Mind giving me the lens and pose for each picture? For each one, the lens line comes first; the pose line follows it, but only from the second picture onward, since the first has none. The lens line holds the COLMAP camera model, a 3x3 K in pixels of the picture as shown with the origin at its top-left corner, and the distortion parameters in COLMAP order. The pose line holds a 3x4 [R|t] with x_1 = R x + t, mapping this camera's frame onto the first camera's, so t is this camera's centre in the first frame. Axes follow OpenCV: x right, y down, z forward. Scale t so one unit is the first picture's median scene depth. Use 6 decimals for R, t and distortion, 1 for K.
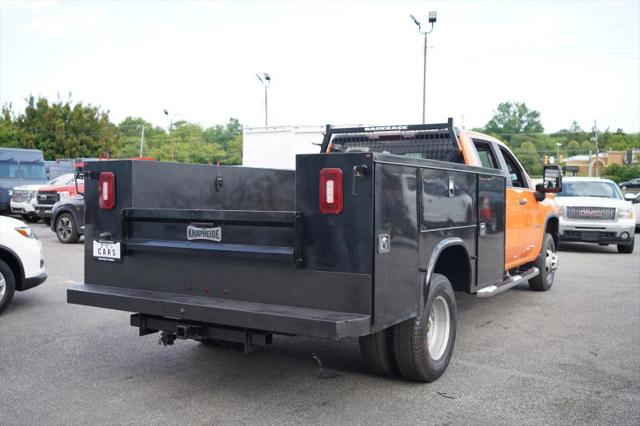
lens RADIAL K [[639.2, 0, 324.8], [0, 639.2, 216.9], [0, 0, 1]] dist [0.026096, 0.000000]
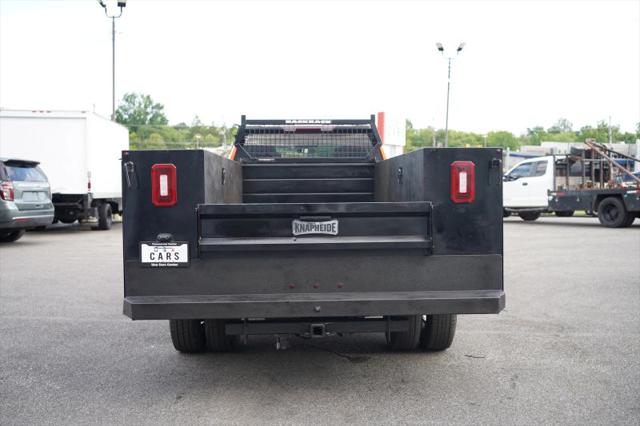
lens RADIAL K [[639.2, 0, 322.0], [0, 639.2, 215.2], [0, 0, 1]] dist [0.026096, 0.000000]
pose [[0.841967, -0.039722, 0.538065, -0.449286], [0.033687, 0.999211, 0.021052, -0.008239], [-0.538476, 0.000400, 0.842641, 0.115698]]
